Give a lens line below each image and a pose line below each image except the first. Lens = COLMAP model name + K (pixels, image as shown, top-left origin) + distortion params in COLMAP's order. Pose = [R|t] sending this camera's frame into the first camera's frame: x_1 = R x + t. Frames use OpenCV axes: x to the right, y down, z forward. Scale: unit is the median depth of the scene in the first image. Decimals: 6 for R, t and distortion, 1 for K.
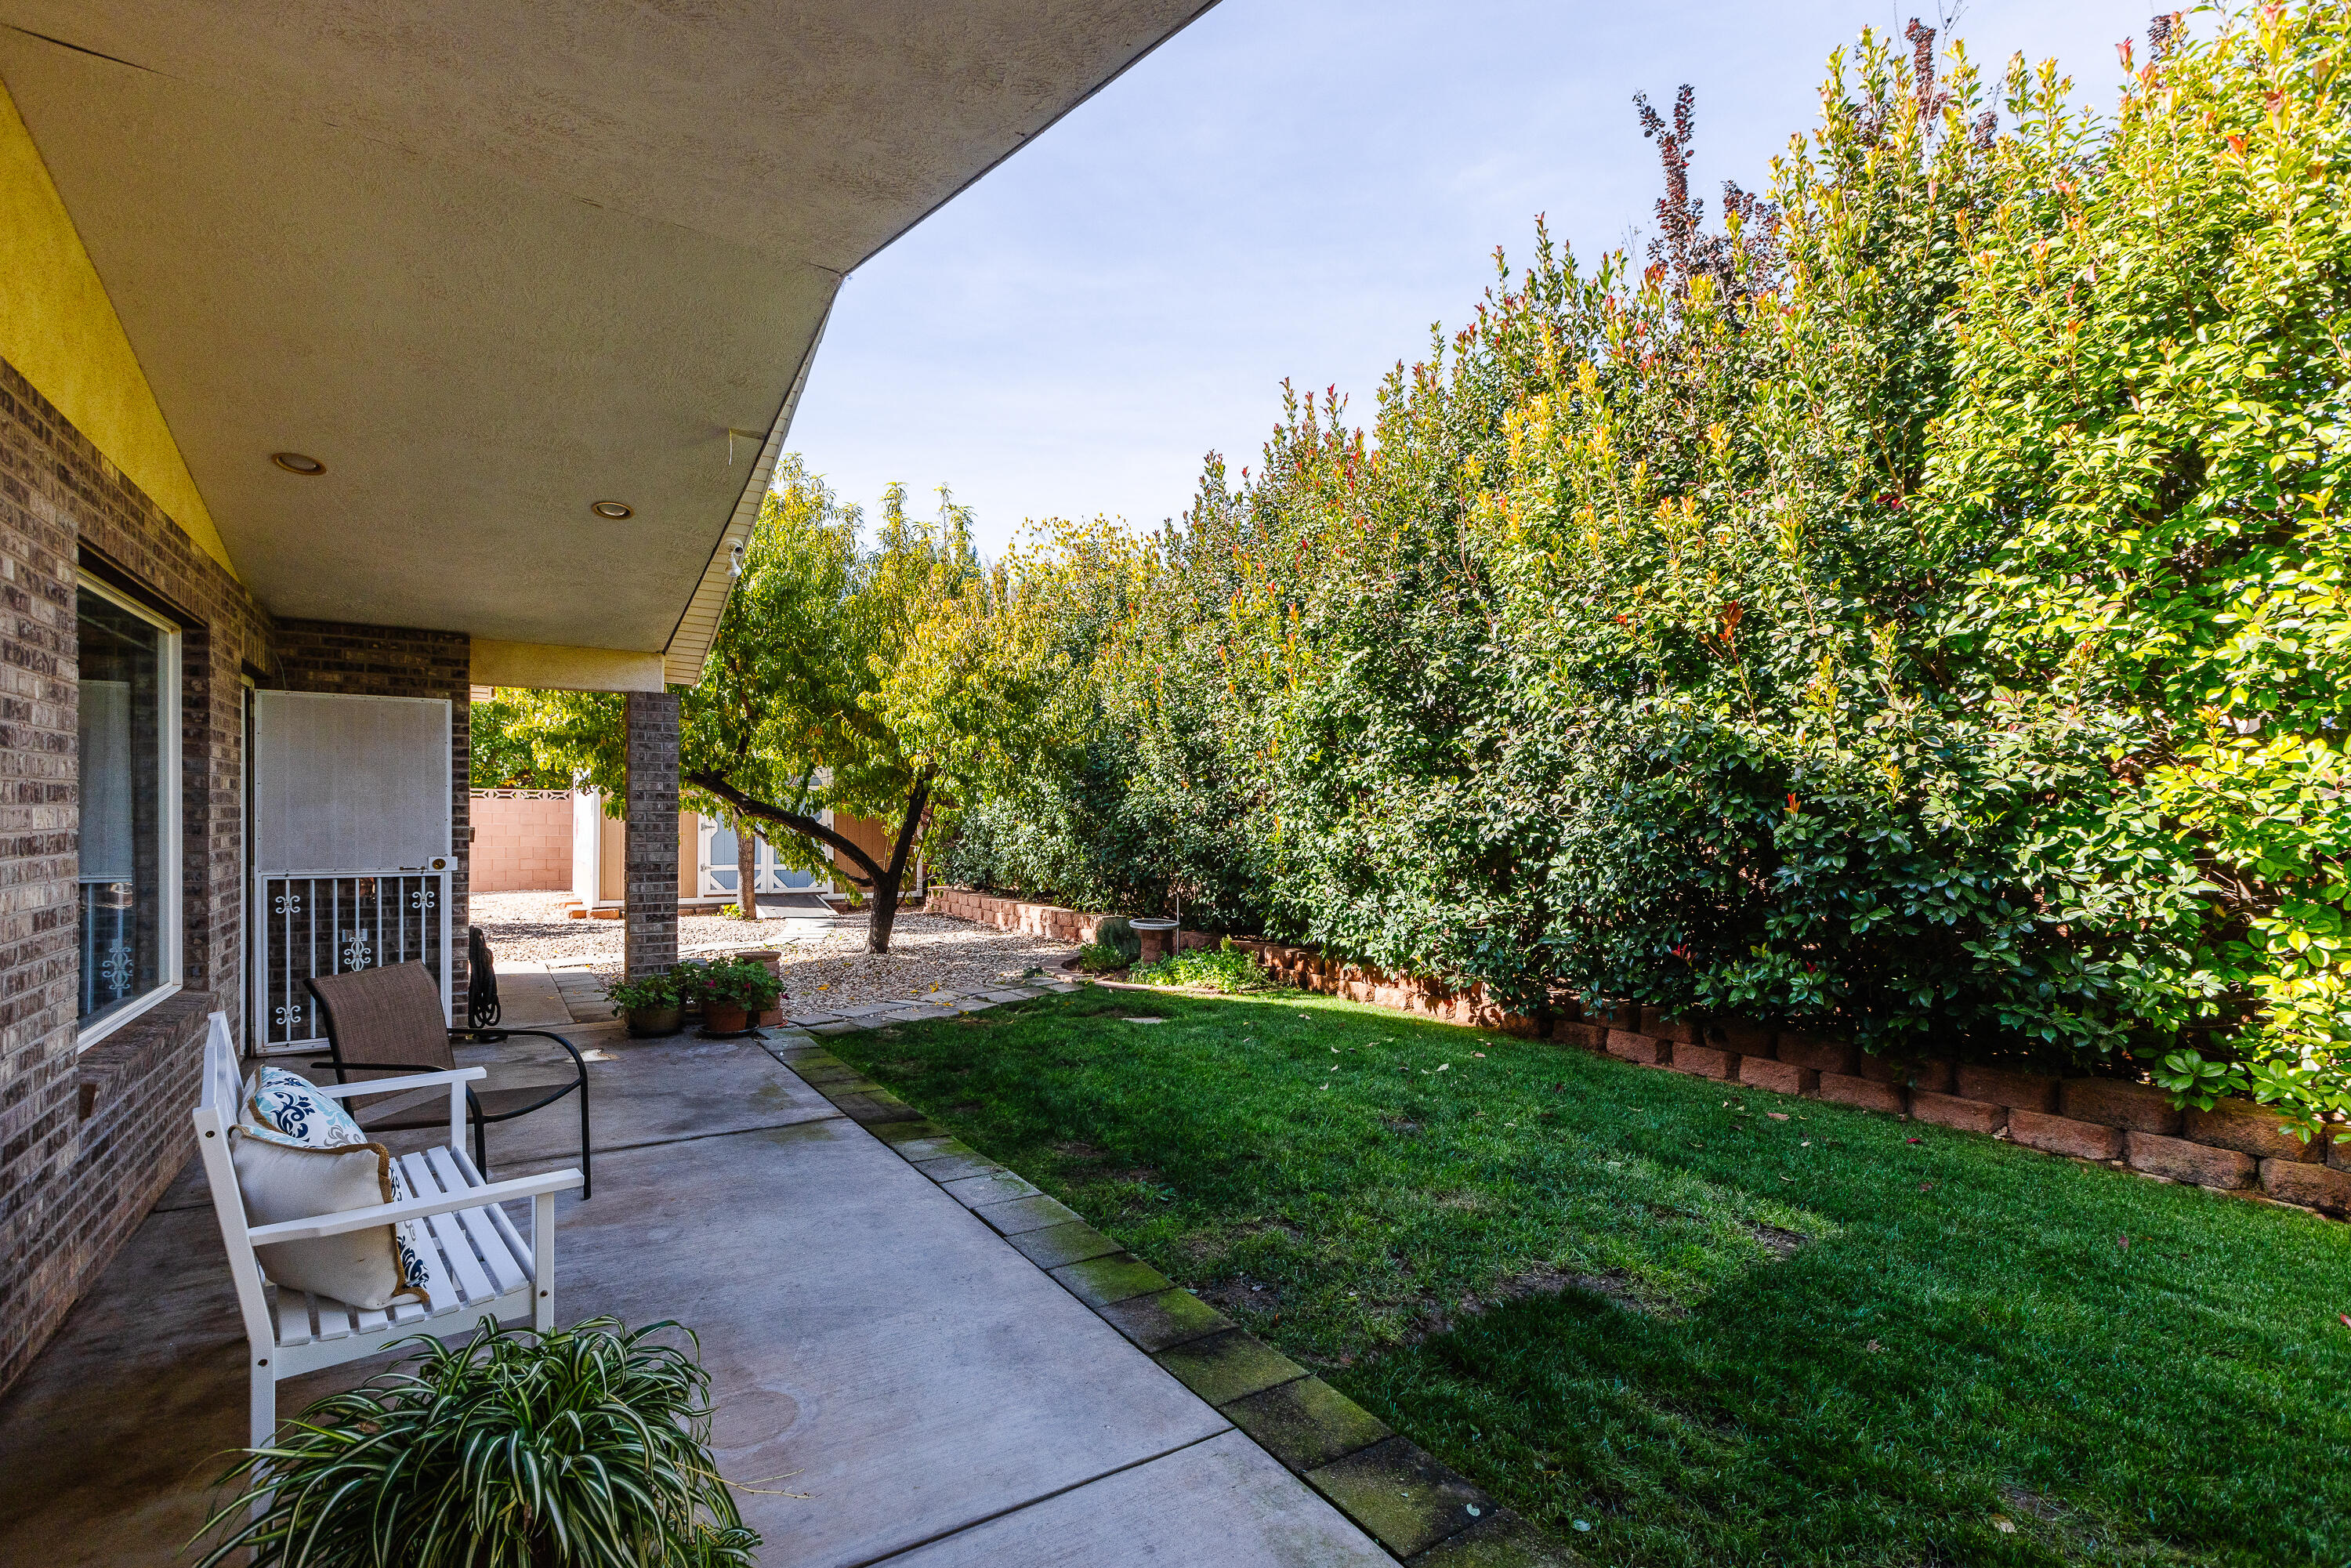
lens RADIAL K [[1071.2, 0, 1170.3], [0, 1071.2, 819.1], [0, 0, 1]] dist [-0.002778, 0.000357]
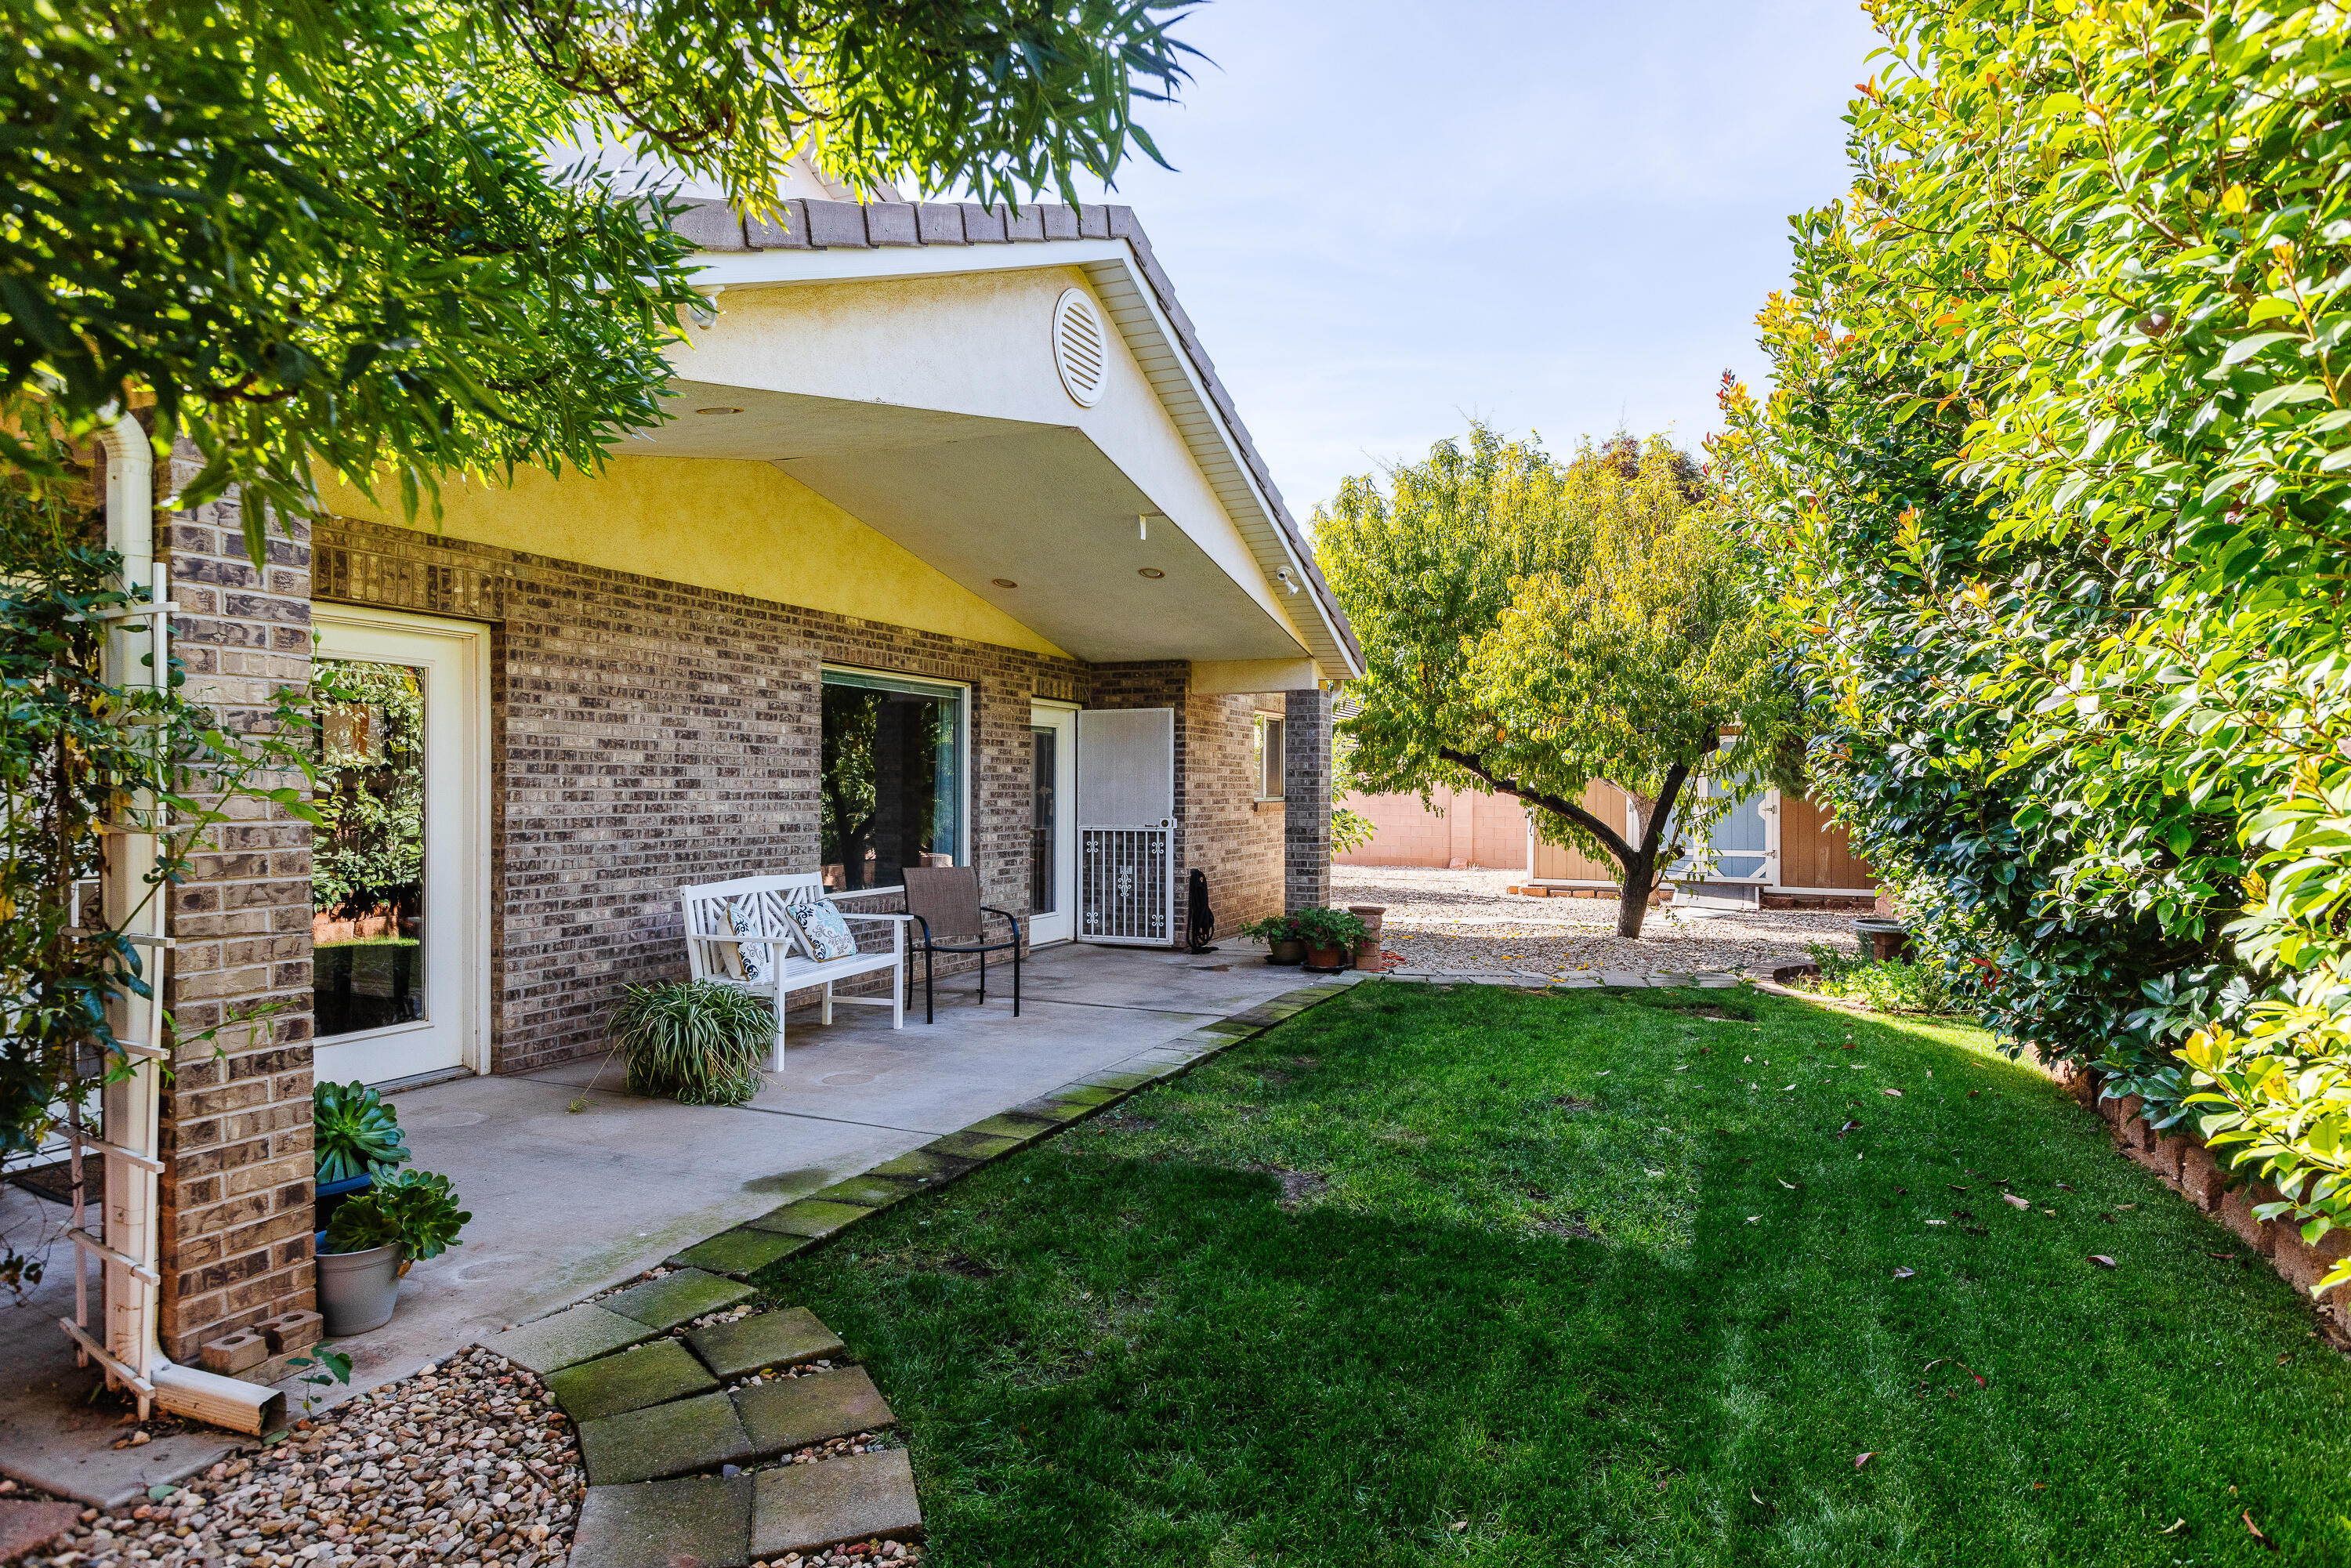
lens RADIAL K [[1284.1, 0, 1180.2], [0, 1284.1, 776.5], [0, 0, 1]] dist [-0.001054, -0.000027]
pose [[0.546596, -0.018953, -0.837182, 0.639021], [-0.002615, 0.999700, -0.024340, 0.017403], [0.837393, 0.015493, 0.546382, 0.064604]]
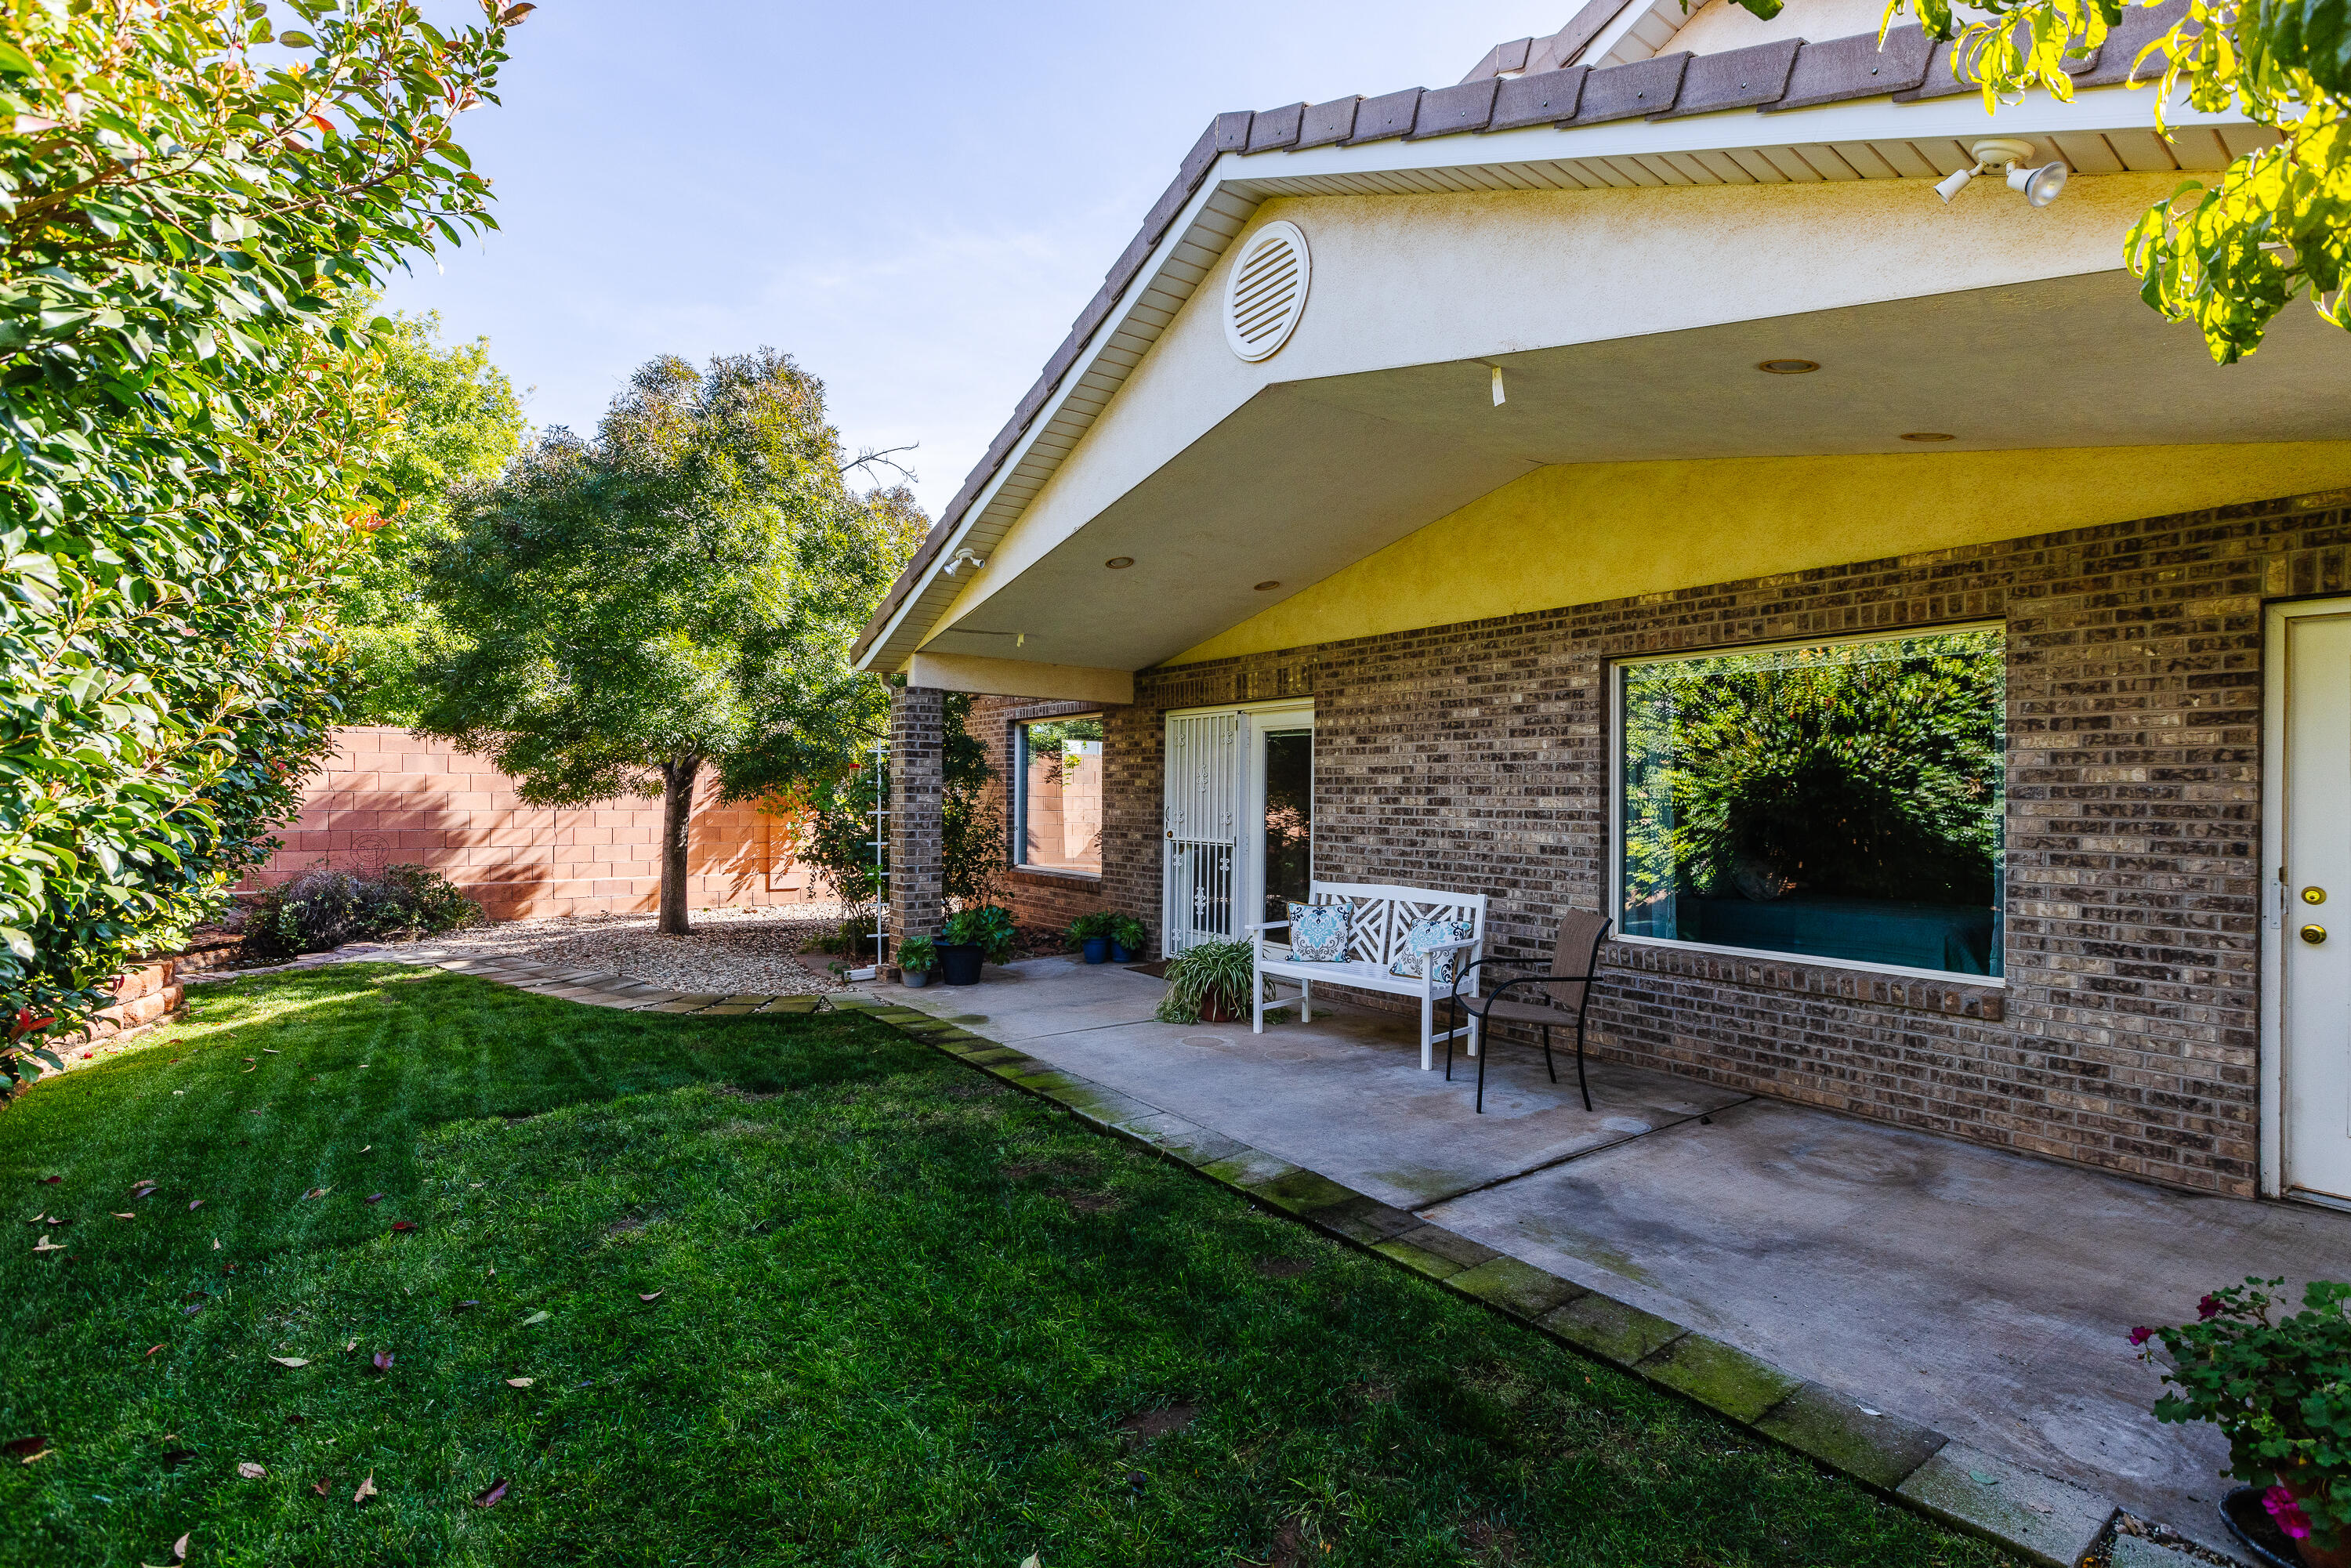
lens RADIAL K [[1093.1, 0, 1169.4], [0, 1093.1, 783.0], [0, 0, 1]] dist [-0.016086, -0.000590]
pose [[-0.998787, -0.016882, -0.046261, -0.063443], [-0.016826, 0.999857, -0.001595, -0.008830], [0.046281, -0.000814, -0.998928, 1.143312]]
